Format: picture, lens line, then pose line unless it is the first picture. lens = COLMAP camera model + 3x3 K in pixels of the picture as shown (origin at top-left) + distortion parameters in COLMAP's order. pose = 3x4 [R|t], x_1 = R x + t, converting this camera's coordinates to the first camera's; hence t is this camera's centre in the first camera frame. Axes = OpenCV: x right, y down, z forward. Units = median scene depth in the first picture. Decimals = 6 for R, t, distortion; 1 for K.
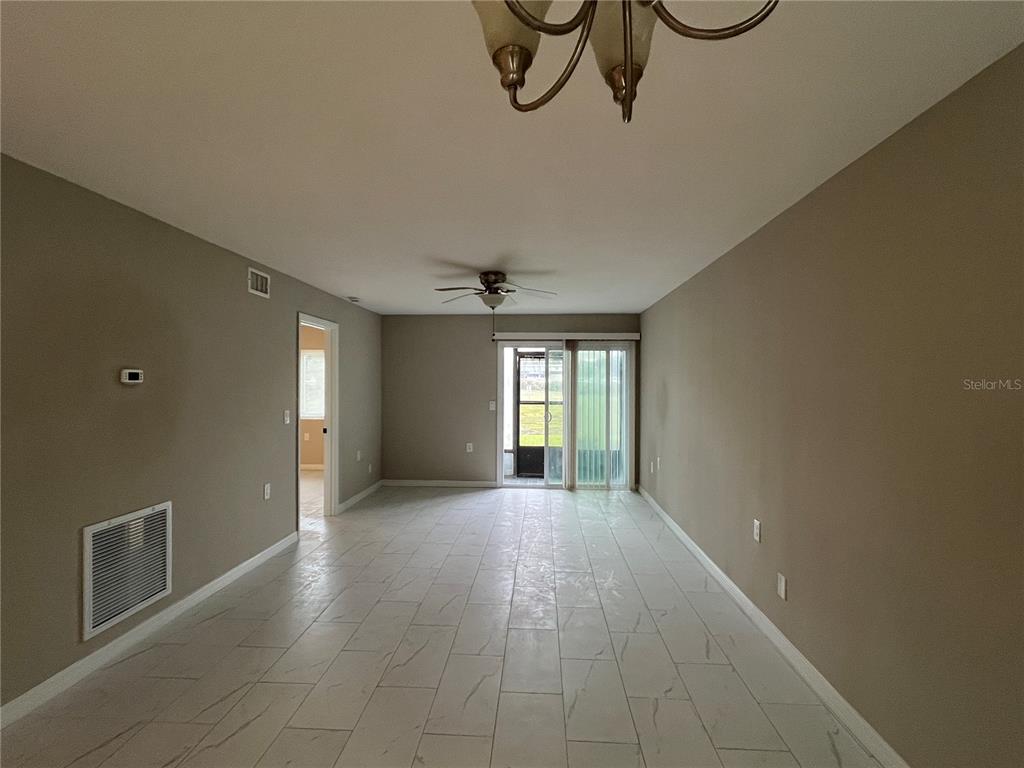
lens RADIAL K [[477.8, 0, 510.1], [0, 477.8, 393.8], [0, 0, 1]] dist [-0.000932, 0.000093]
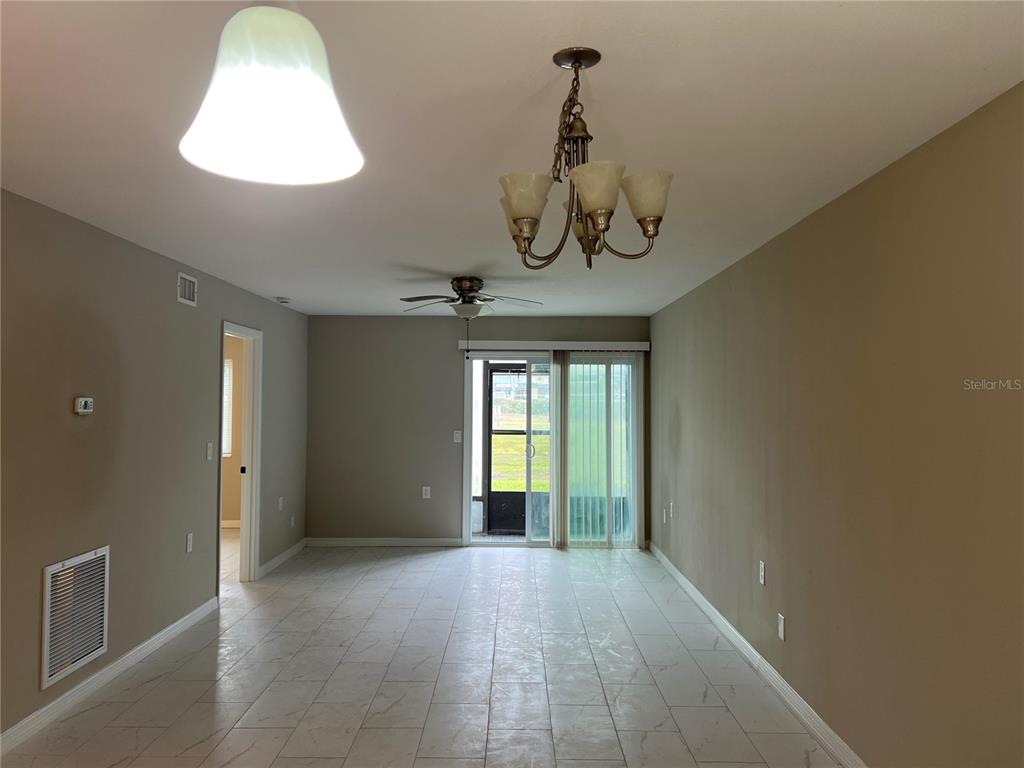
lens RADIAL K [[769.0, 0, 512.0], [0, 769.0, 384.0], [0, 0, 1]] dist [0.004117, -0.002145]
pose [[0.998070, 0.002590, 0.062038, -0.032179], [0.000123, 0.999045, -0.043696, -0.006495], [-0.062092, 0.043619, 0.997117, -0.271721]]
